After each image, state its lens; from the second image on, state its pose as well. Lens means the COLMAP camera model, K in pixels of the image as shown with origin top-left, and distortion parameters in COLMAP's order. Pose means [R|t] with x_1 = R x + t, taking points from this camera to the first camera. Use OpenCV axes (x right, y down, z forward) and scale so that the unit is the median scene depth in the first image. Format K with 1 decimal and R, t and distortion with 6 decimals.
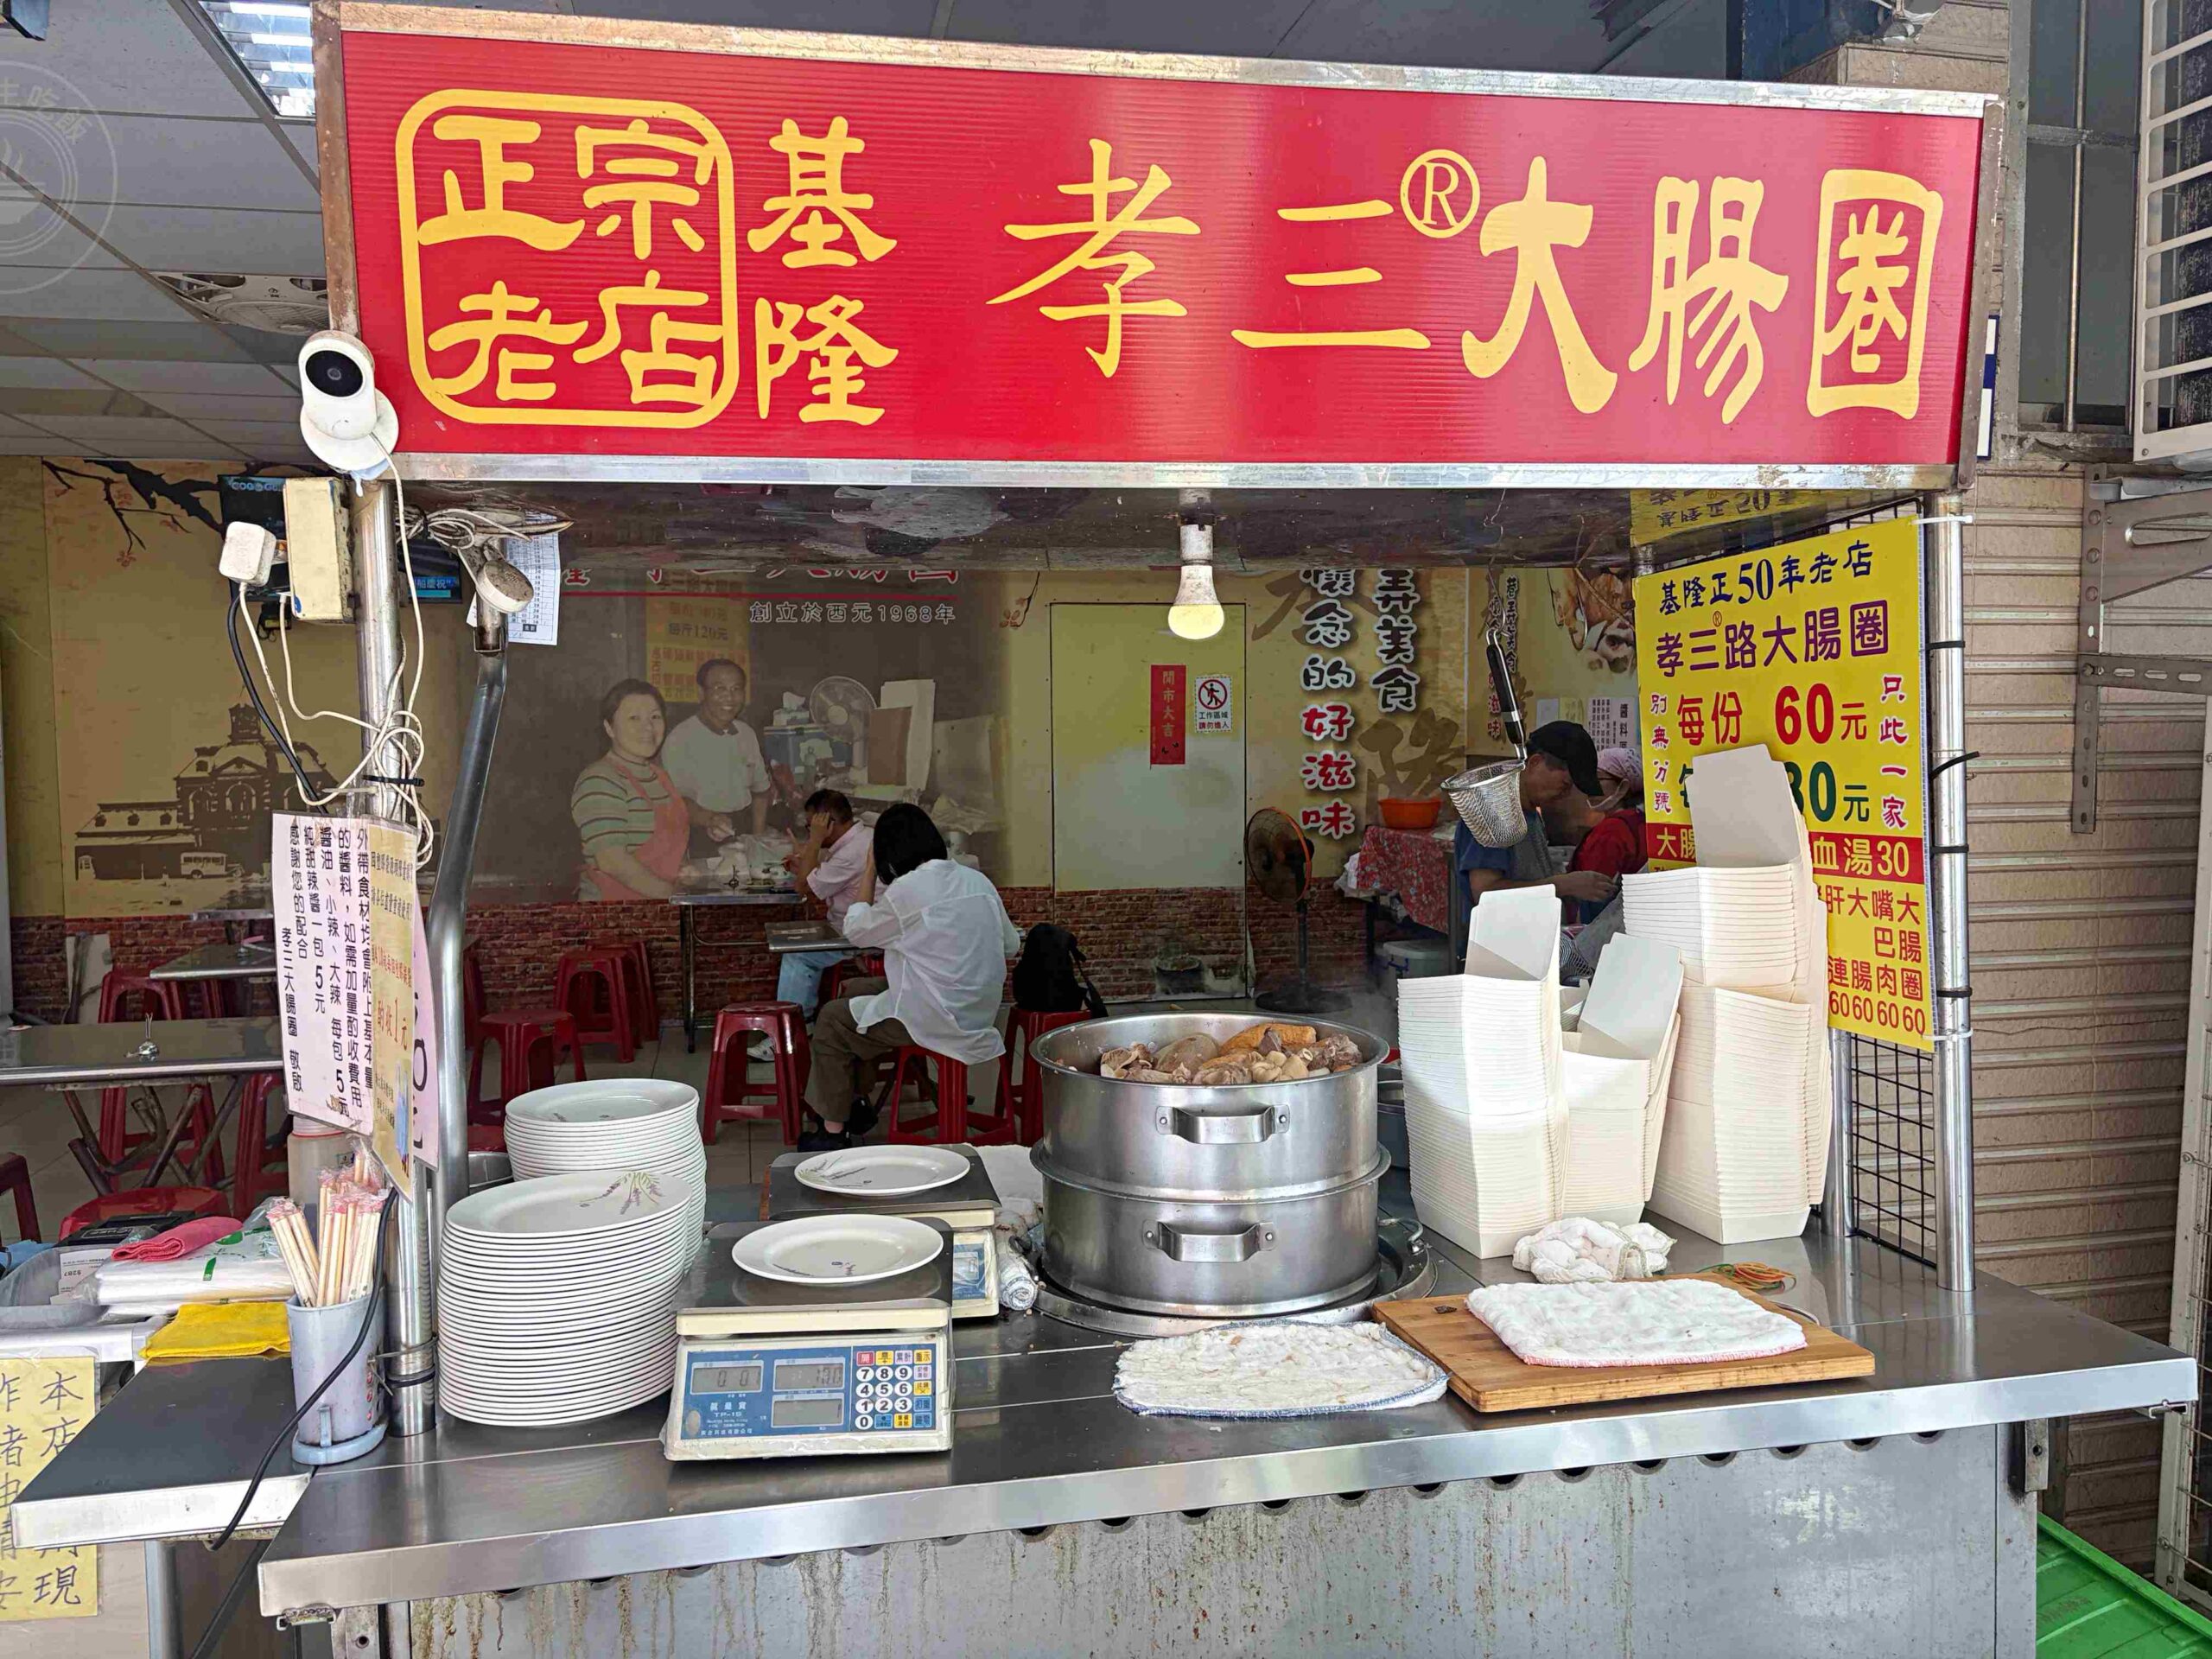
lens RADIAL K [[1669.6, 0, 1107.6], [0, 1669.6, 806.3], [0, 0, 1]] dist [0.052059, -0.058173]
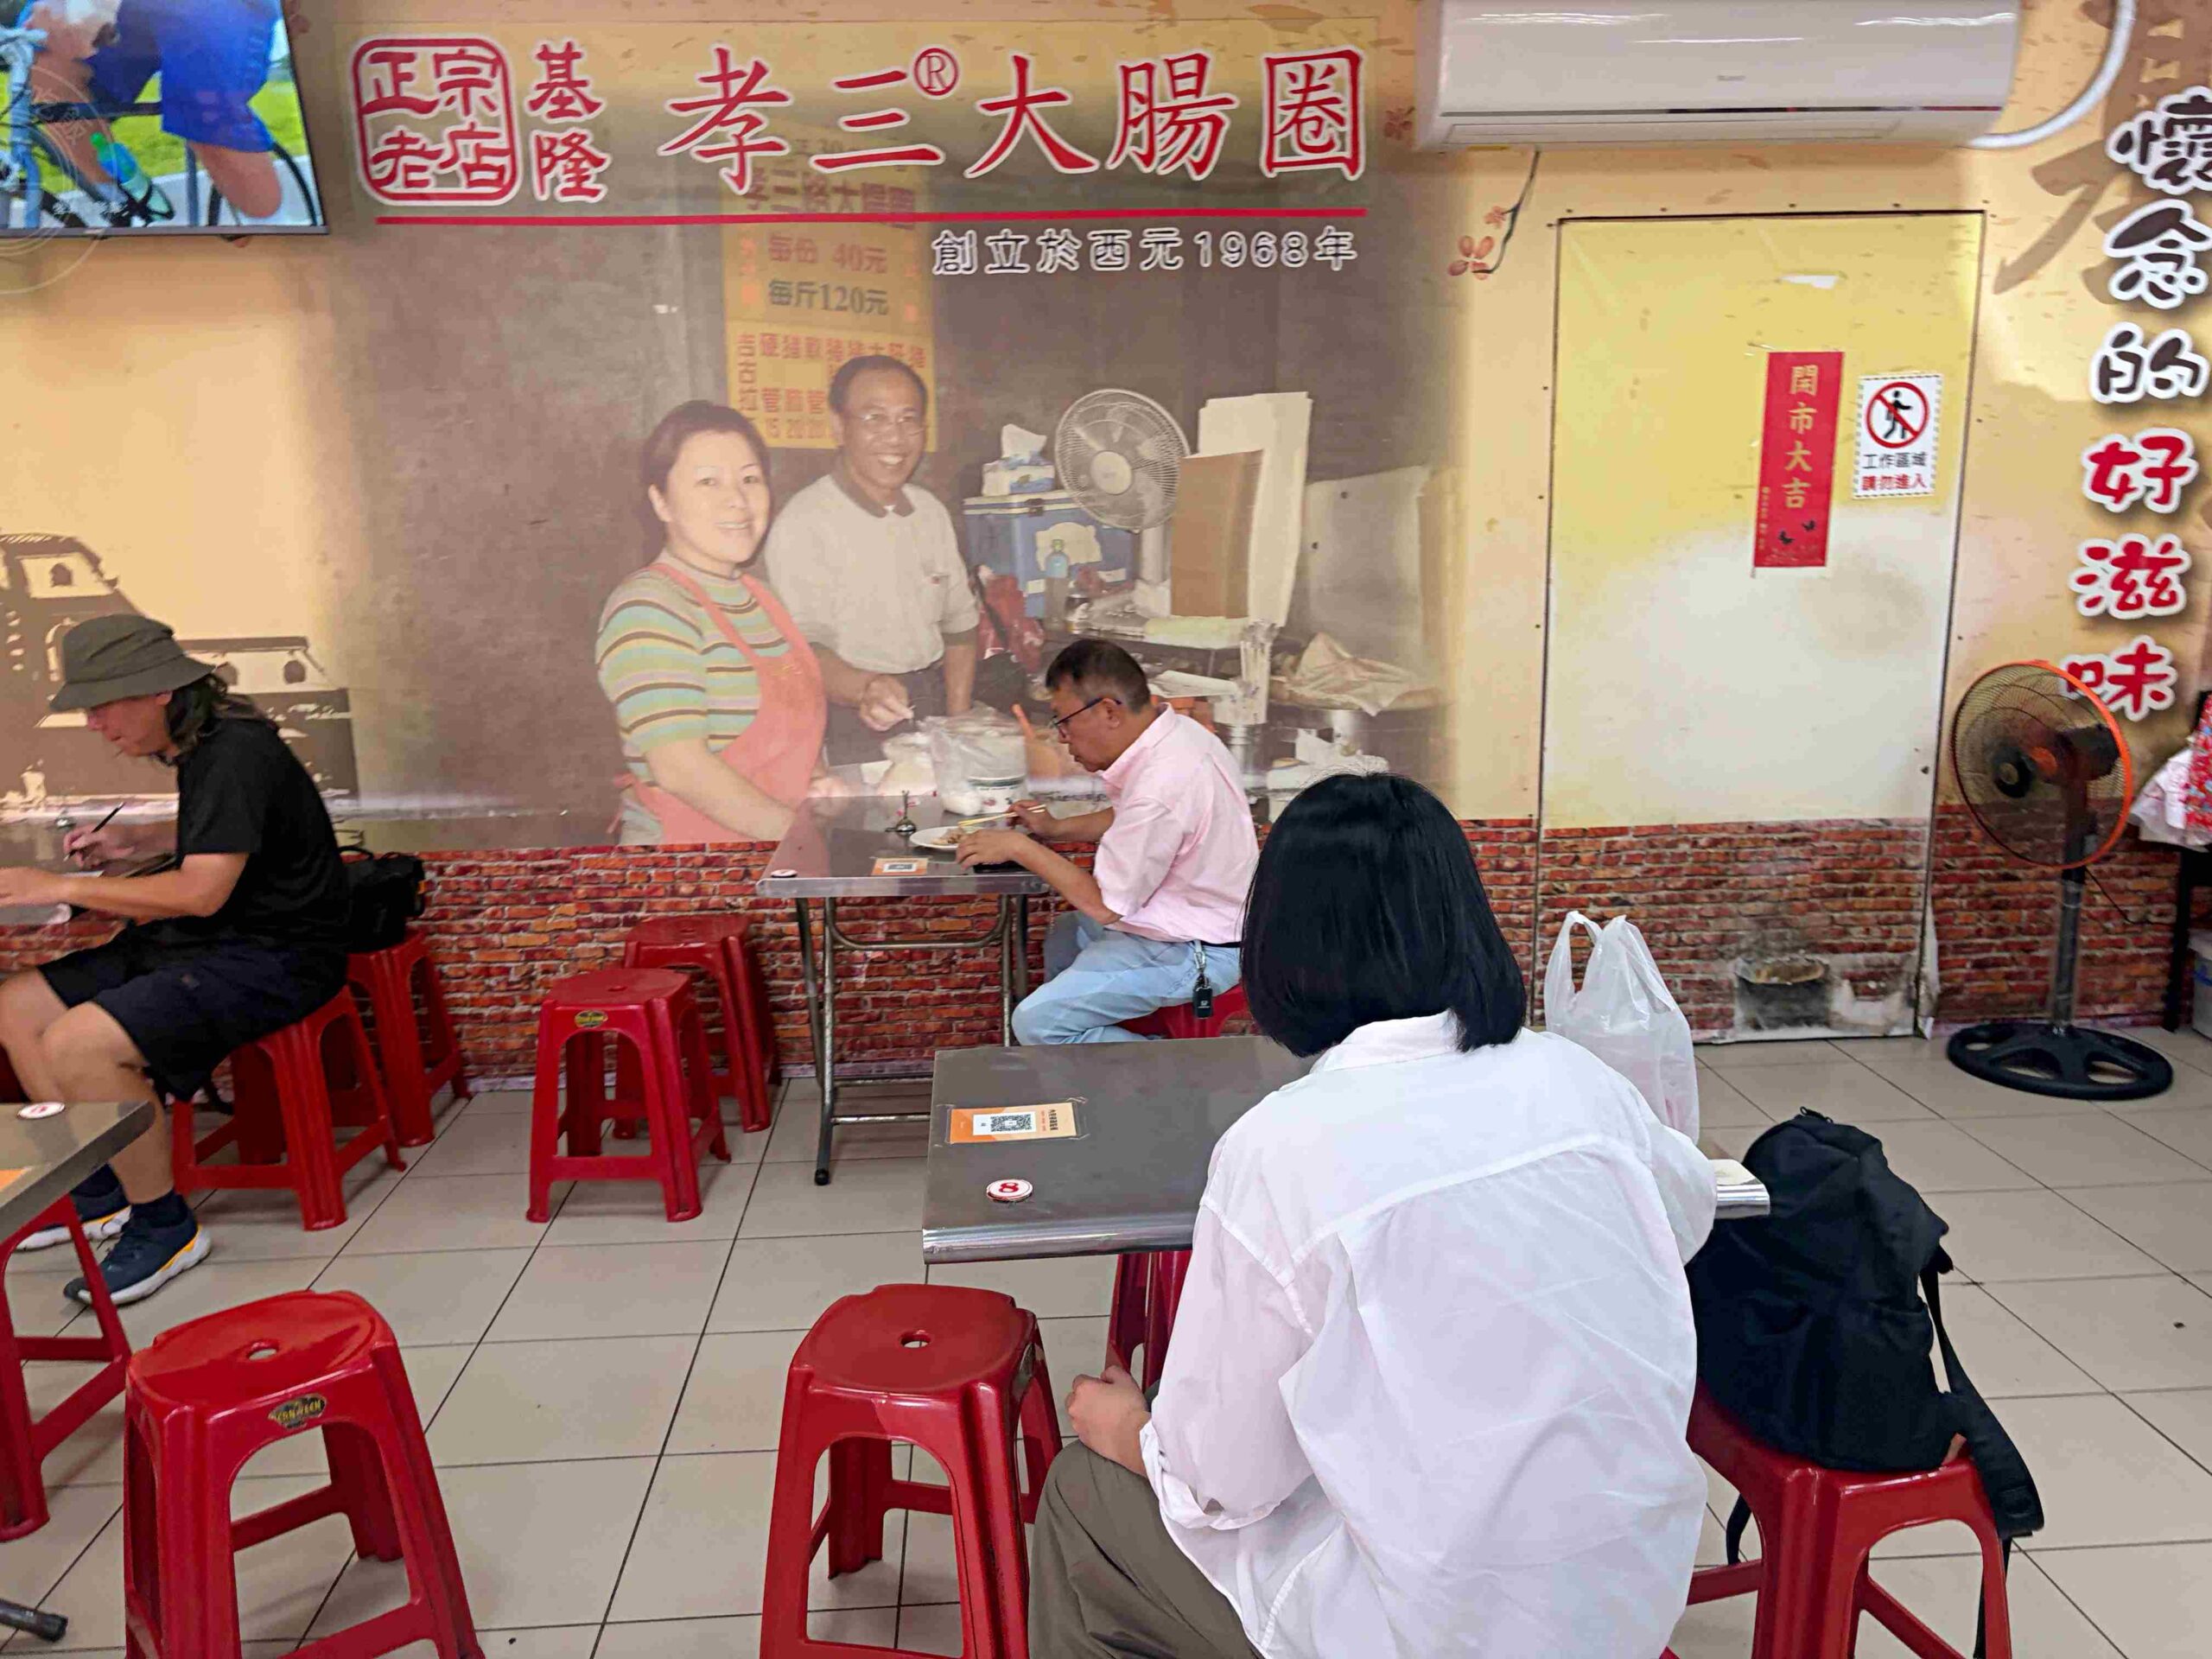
lens RADIAL K [[1669.6, 0, 1107.8], [0, 1669.6, 852.9], [0, 0, 1]] dist [0.052059, -0.058173]
pose [[0.990257, 0.015691, -0.138365, -0.092108], [0.003971, 0.990045, 0.140698, -0.013011], [0.139195, -0.139877, 0.980336, 0.498448]]
